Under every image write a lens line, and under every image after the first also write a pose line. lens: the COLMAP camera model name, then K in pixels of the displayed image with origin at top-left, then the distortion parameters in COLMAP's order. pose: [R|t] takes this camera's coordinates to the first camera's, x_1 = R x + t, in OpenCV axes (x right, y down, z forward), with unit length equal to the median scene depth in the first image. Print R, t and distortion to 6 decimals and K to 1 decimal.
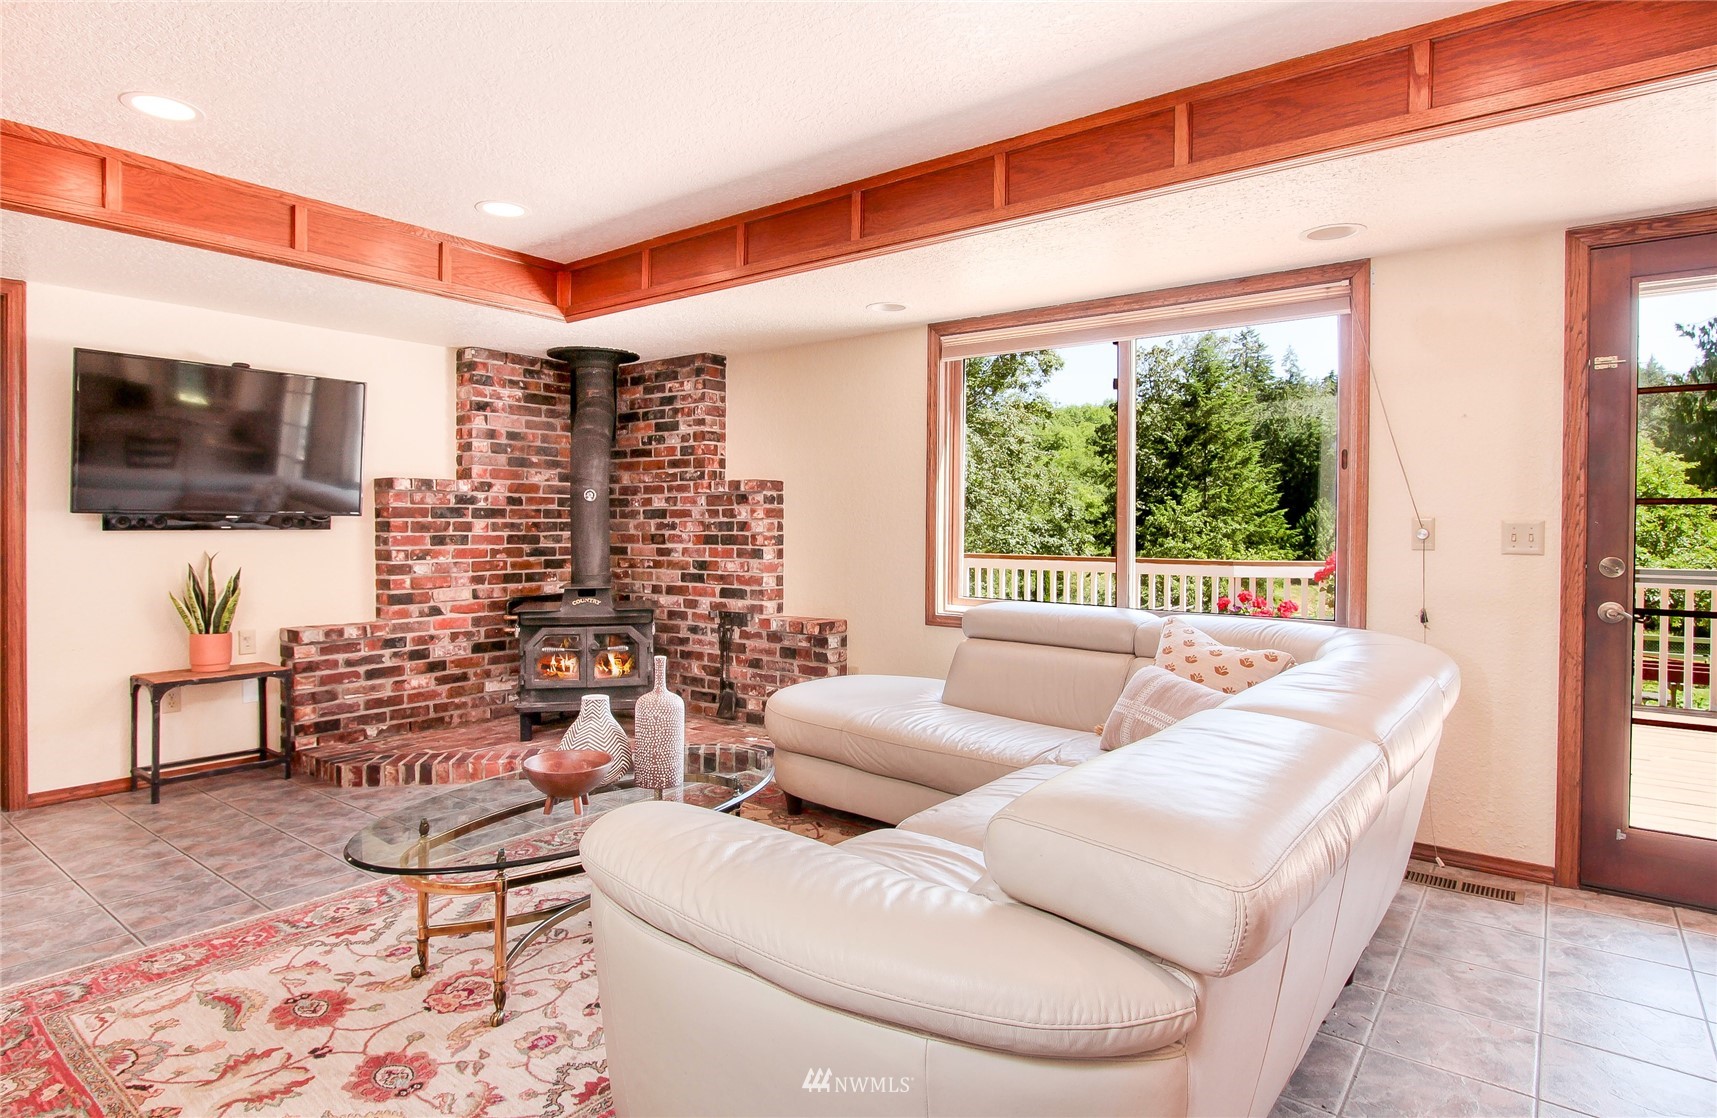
lens RADIAL K [[926.6, 0, 855.8], [0, 926.6, 533.1], [0, 0, 1]] dist [-0.001534, -0.000227]
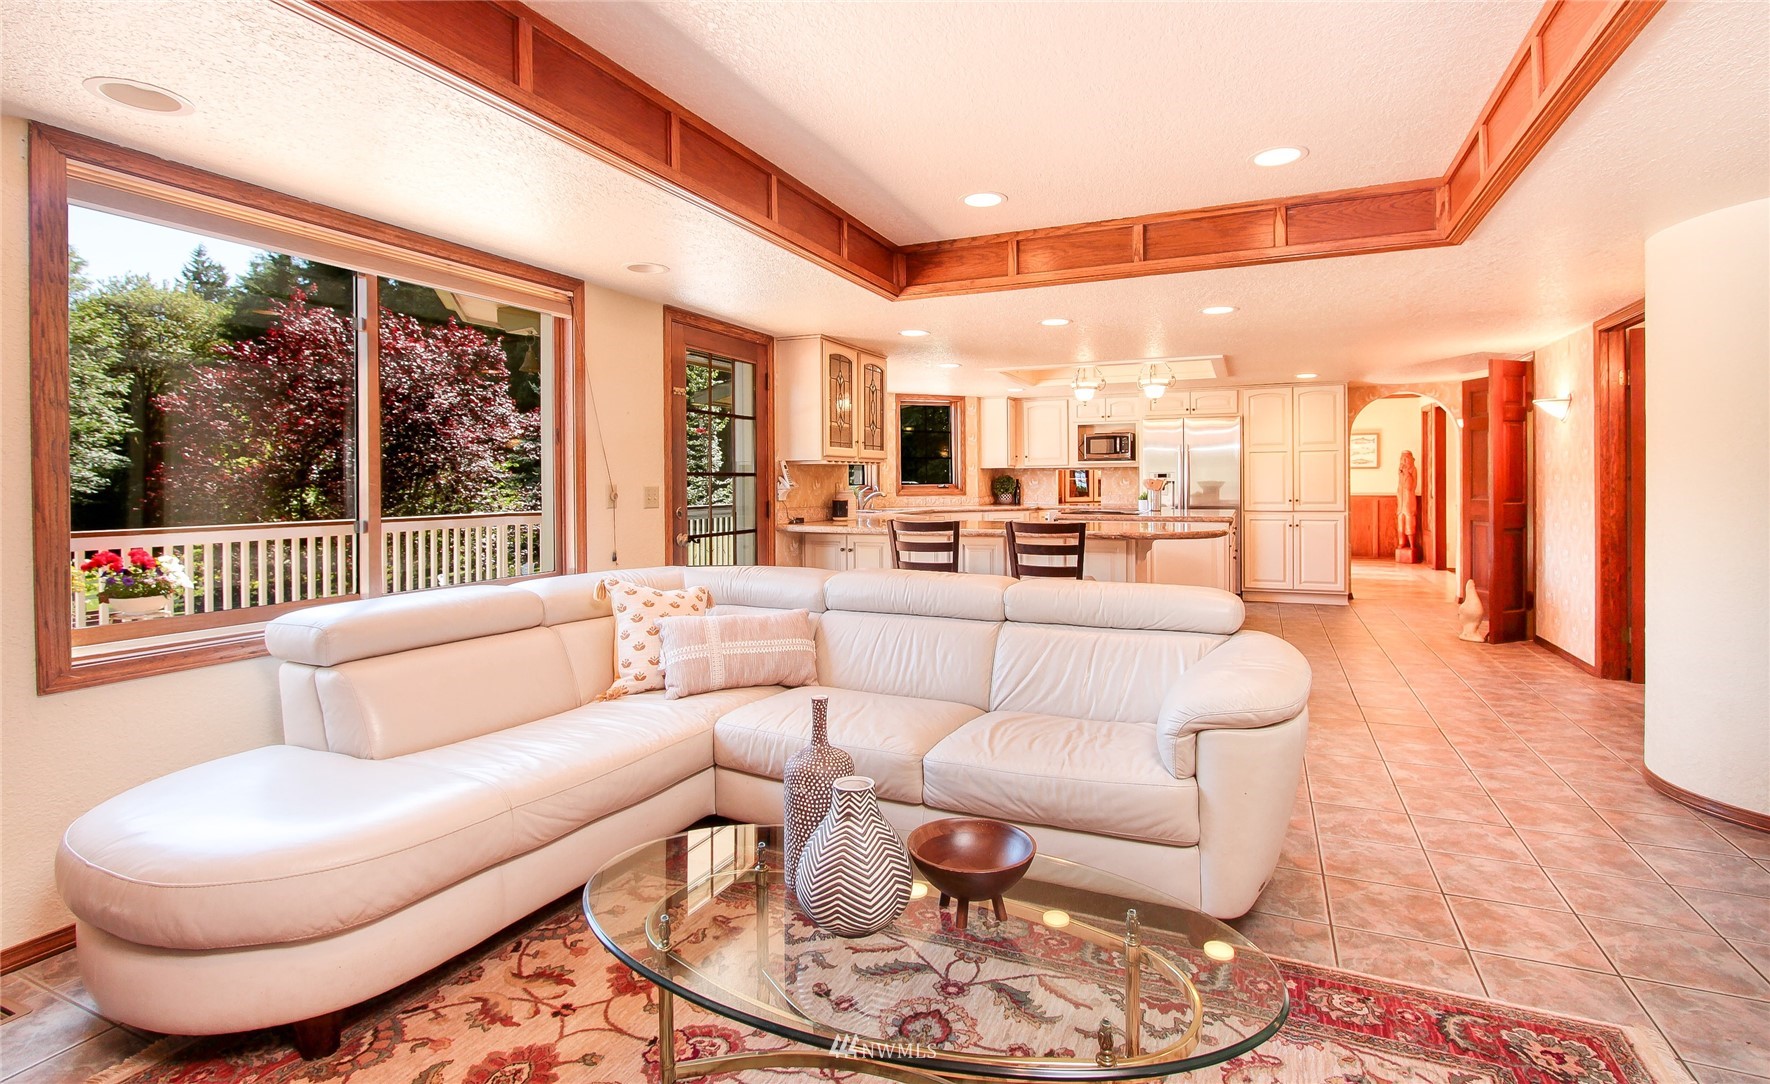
lens RADIAL K [[842.1, 0, 882.8], [0, 842.1, 484.9], [0, 0, 1]] dist [0.000983, 0.000092]
pose [[-0.230568, -0.007456, 0.973028, -0.741028], [0.016917, 0.999789, 0.011670, -0.025486], [-0.972909, 0.019151, -0.230393, 0.973004]]
